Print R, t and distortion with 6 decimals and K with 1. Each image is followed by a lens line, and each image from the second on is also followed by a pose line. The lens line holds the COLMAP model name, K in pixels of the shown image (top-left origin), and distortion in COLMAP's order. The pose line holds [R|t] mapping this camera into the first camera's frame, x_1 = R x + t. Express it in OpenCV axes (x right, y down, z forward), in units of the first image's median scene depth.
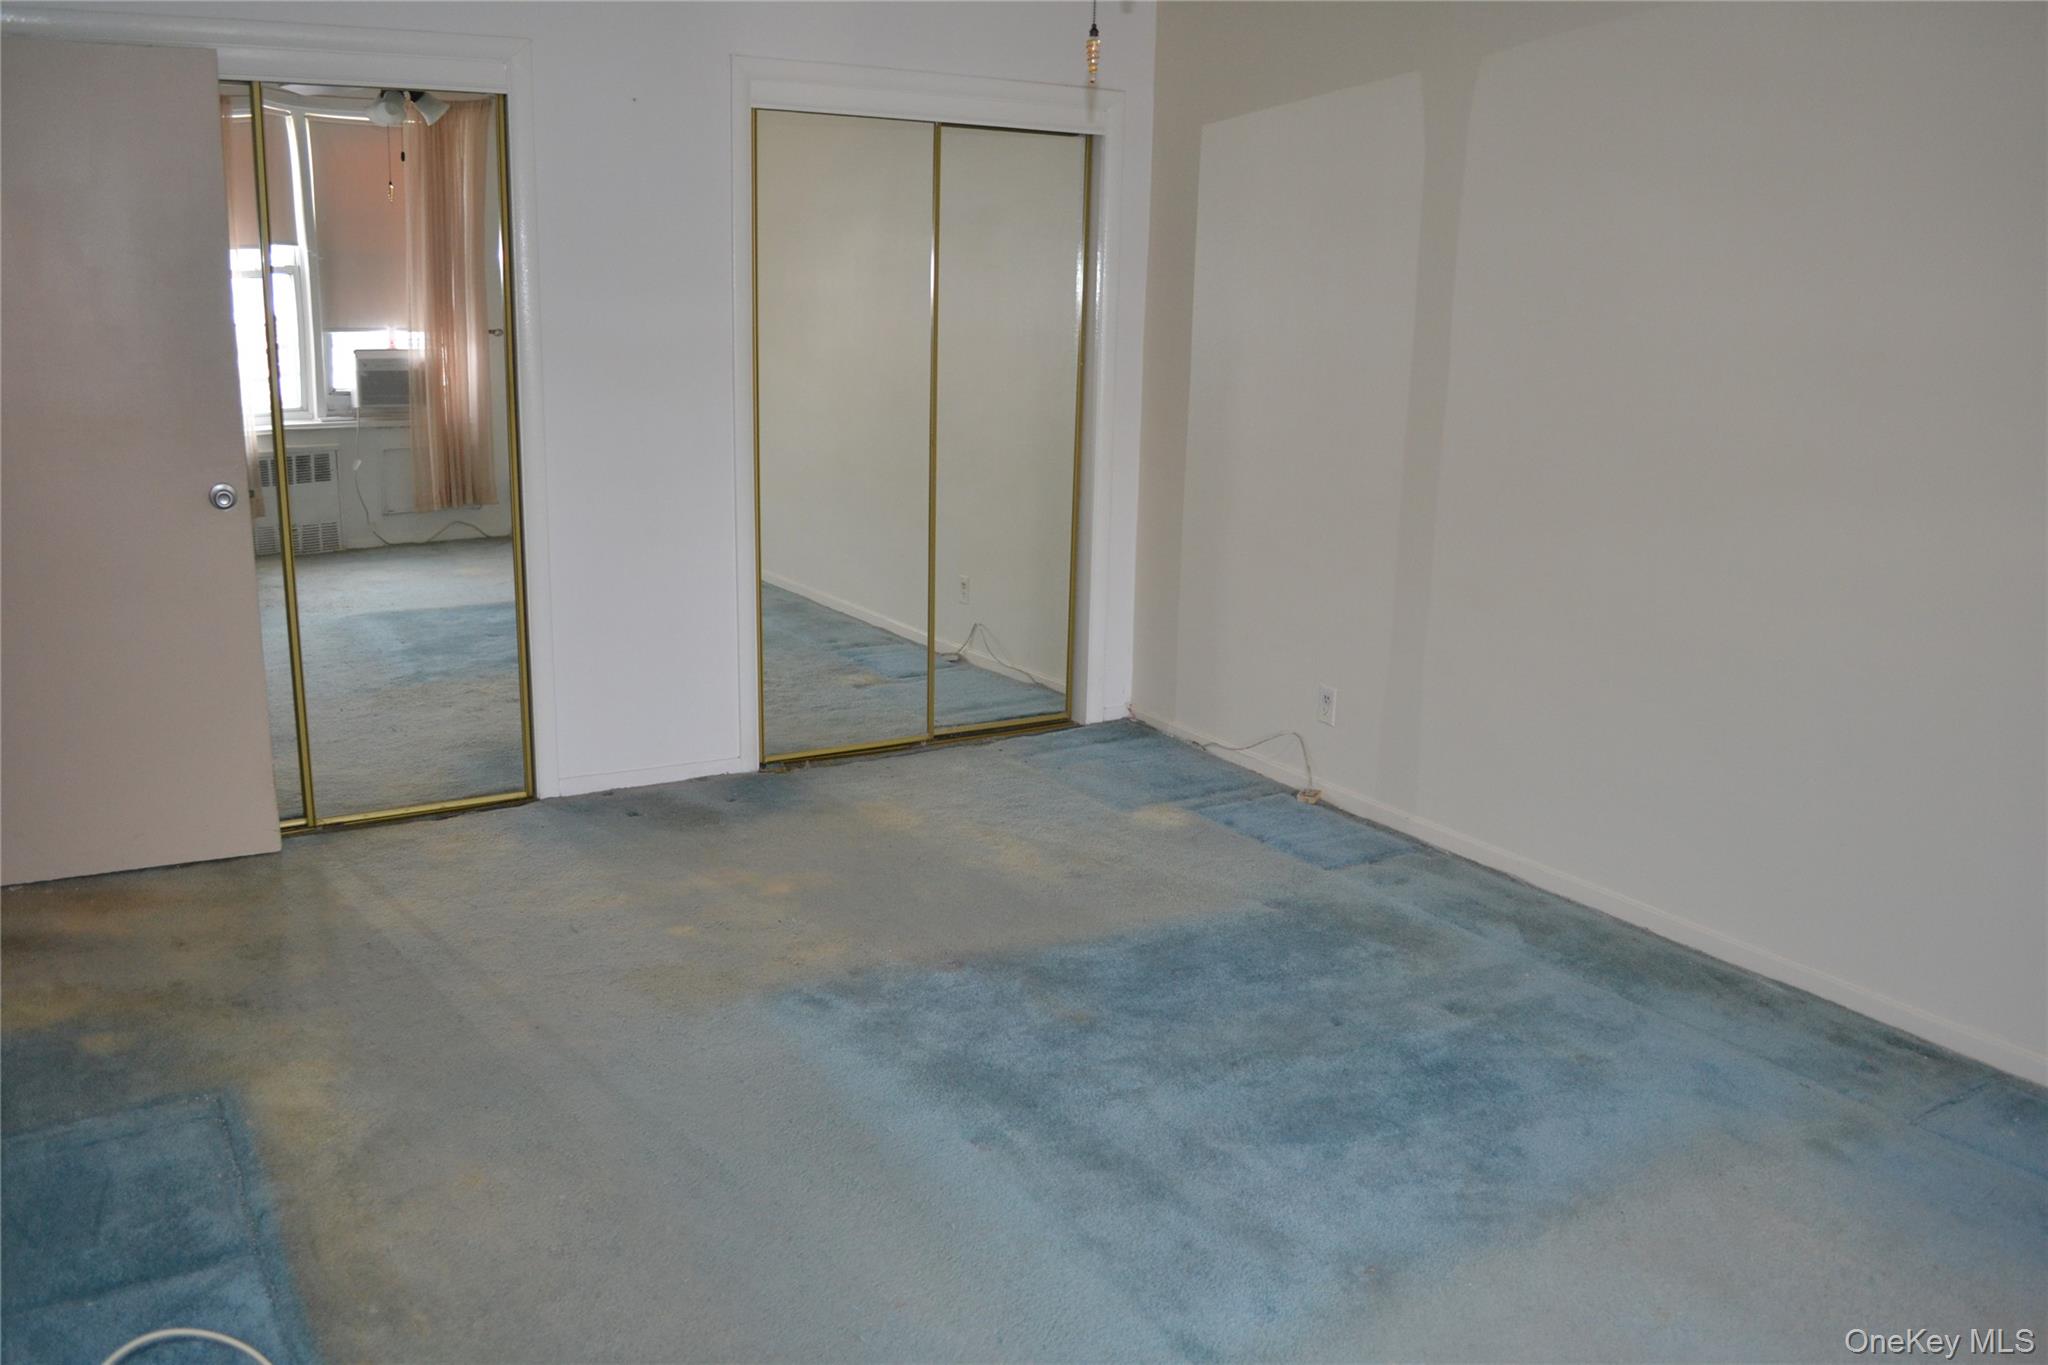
lens RADIAL K [[1653.6, 0, 1015.1], [0, 1653.6, 697.8], [0, 0, 1]] dist [-0.077649, -0.000505]
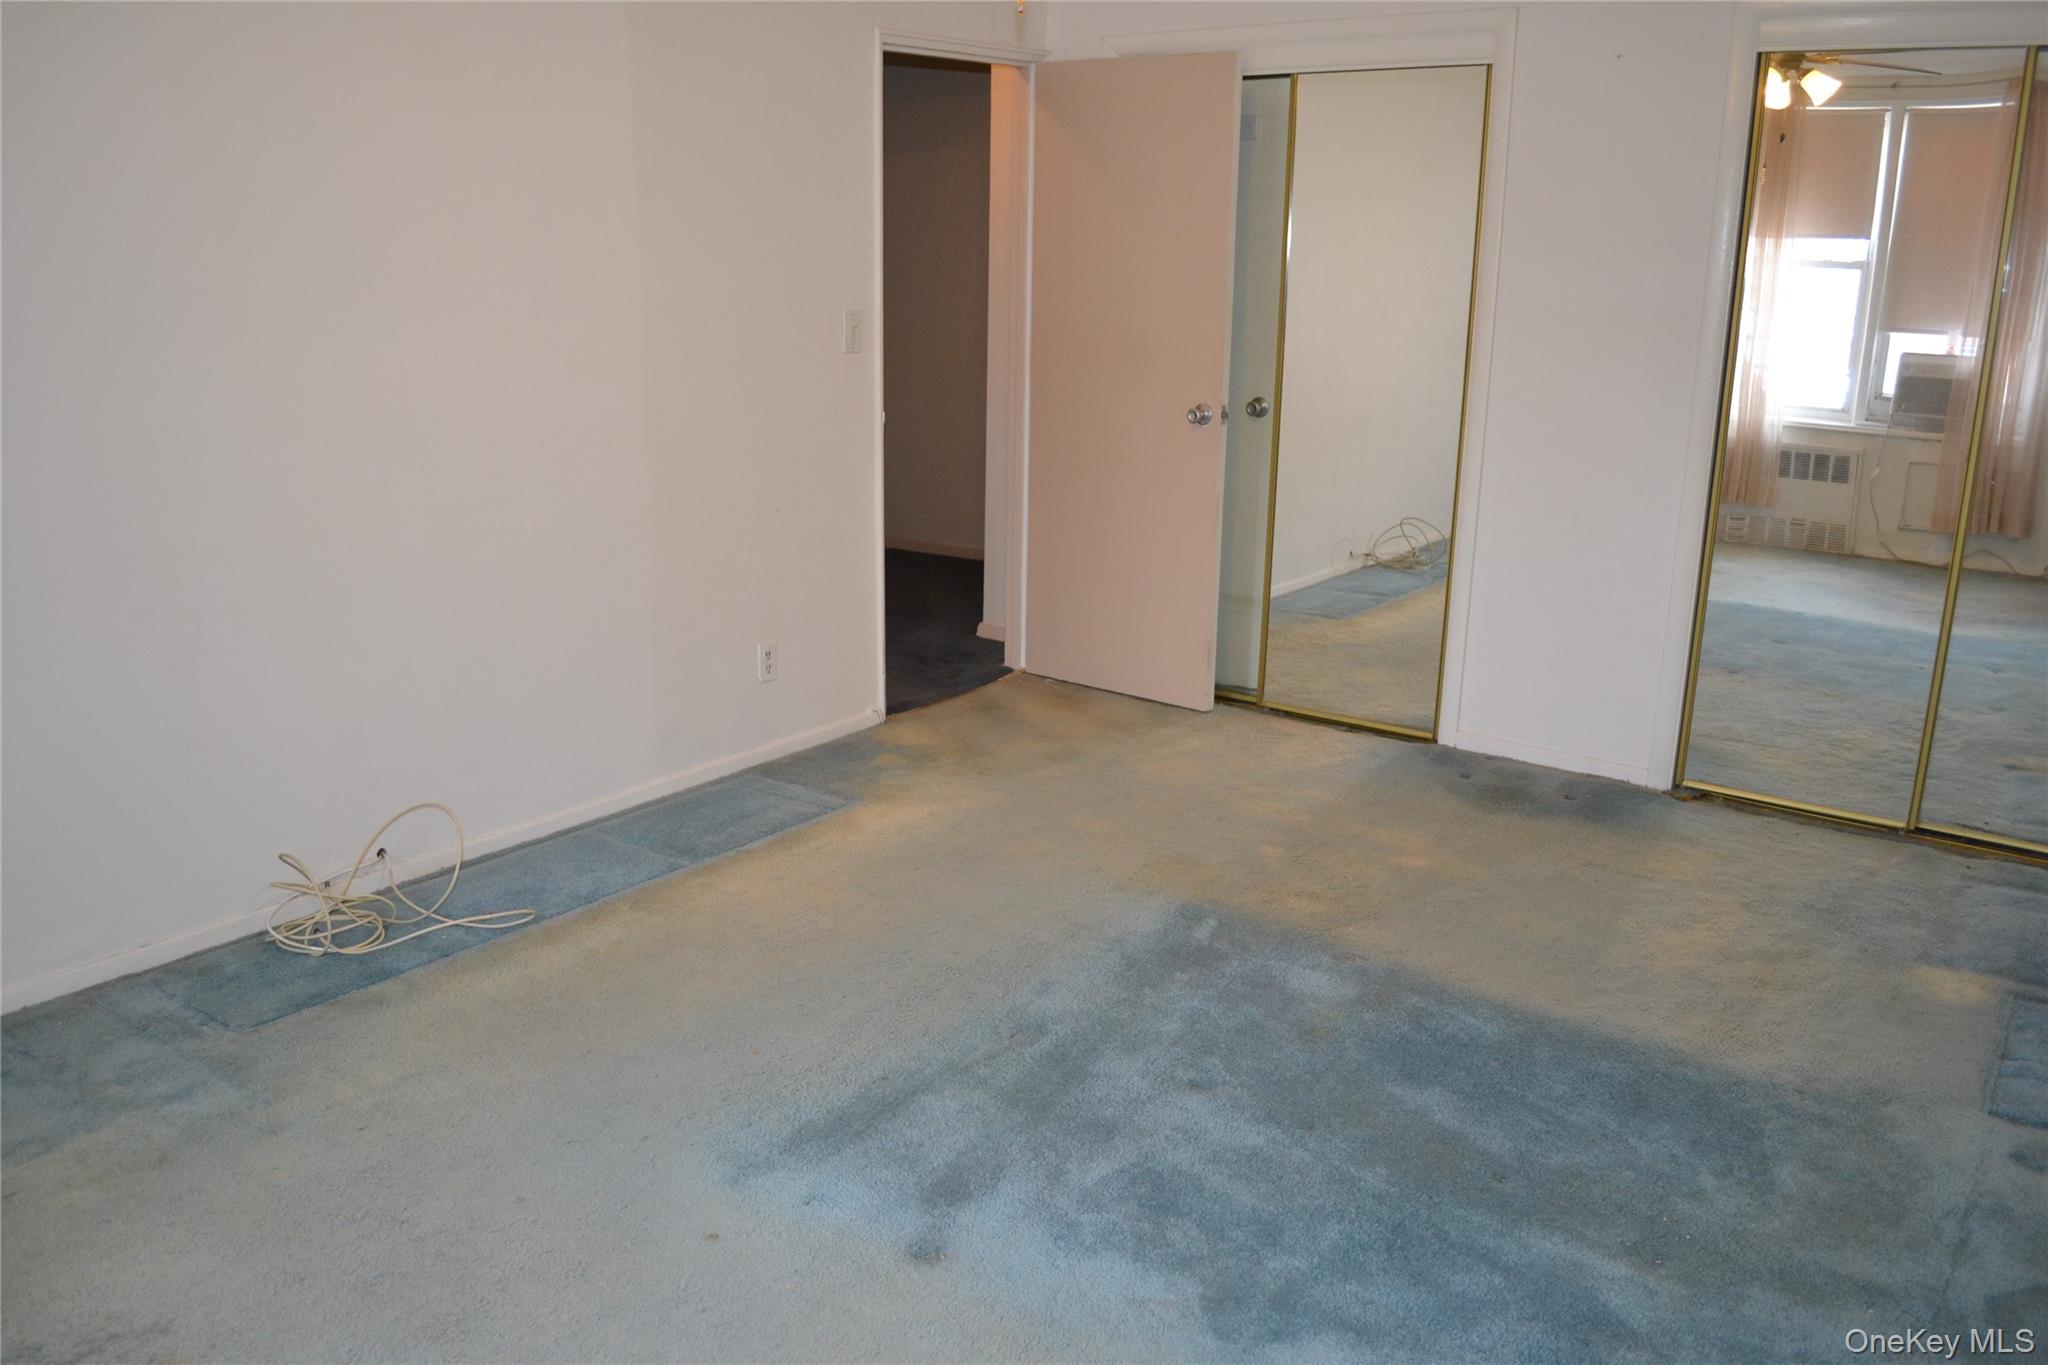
lens RADIAL K [[1653.6, 0, 1015.1], [0, 1653.6, 697.8], [0, 0, 1]] dist [-0.077649, -0.000505]
pose [[0.397806, 0.226787, -0.888998, 0.273203], [-0.242613, 0.960478, 0.136458, -0.022630], [0.884810, 0.161399, 0.437106, 0.165624]]
